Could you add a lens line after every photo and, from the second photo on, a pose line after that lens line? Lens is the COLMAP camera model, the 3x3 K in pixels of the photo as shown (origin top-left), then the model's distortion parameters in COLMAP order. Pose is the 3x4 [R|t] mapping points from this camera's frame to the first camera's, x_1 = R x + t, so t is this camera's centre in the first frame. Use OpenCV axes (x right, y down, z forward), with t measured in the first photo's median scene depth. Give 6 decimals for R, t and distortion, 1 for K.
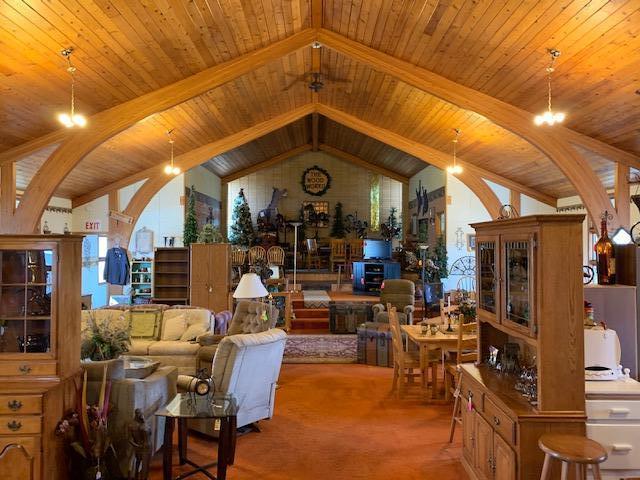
lens RADIAL K [[476.6, 0, 321.4], [0, 476.6, 247.4], [0, 0, 1]] dist [0.010477, 0.002316]
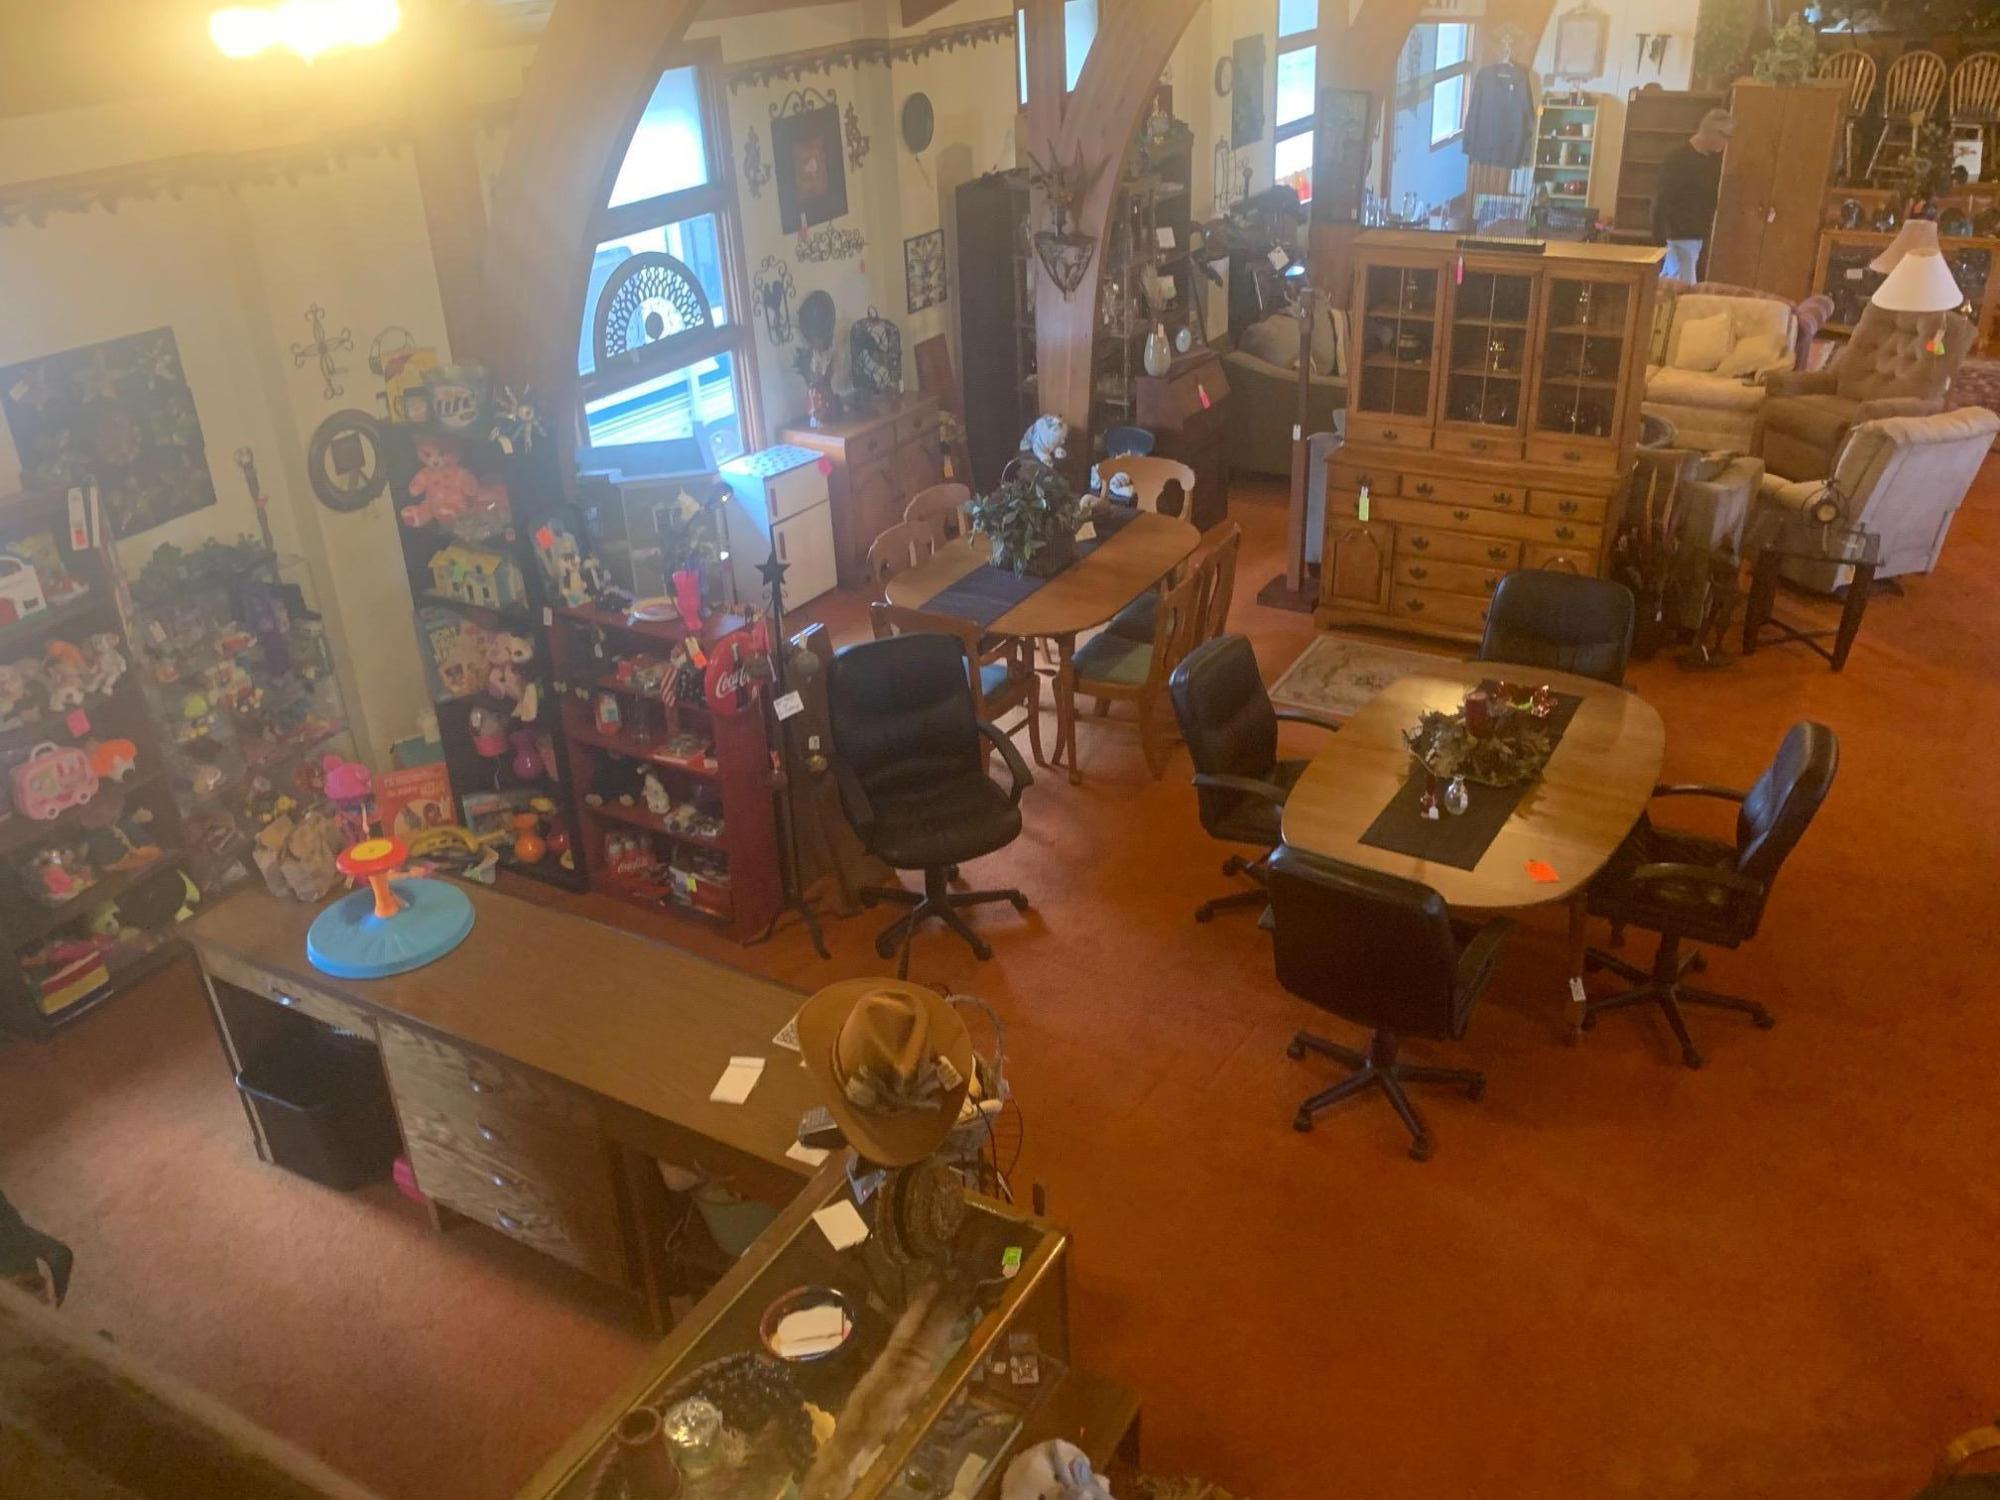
lens RADIAL K [[1698.1, 0, 1000.0], [0, 1698.1, 750.0], [0, 0, 1]] dist [-0.016877, -0.001536]
pose [[0.848936, 0.208586, -0.485592, -0.032972], [0.046147, 0.886053, 0.461281, -0.390153], [0.526477, -0.414007, 0.742577, -1.036729]]
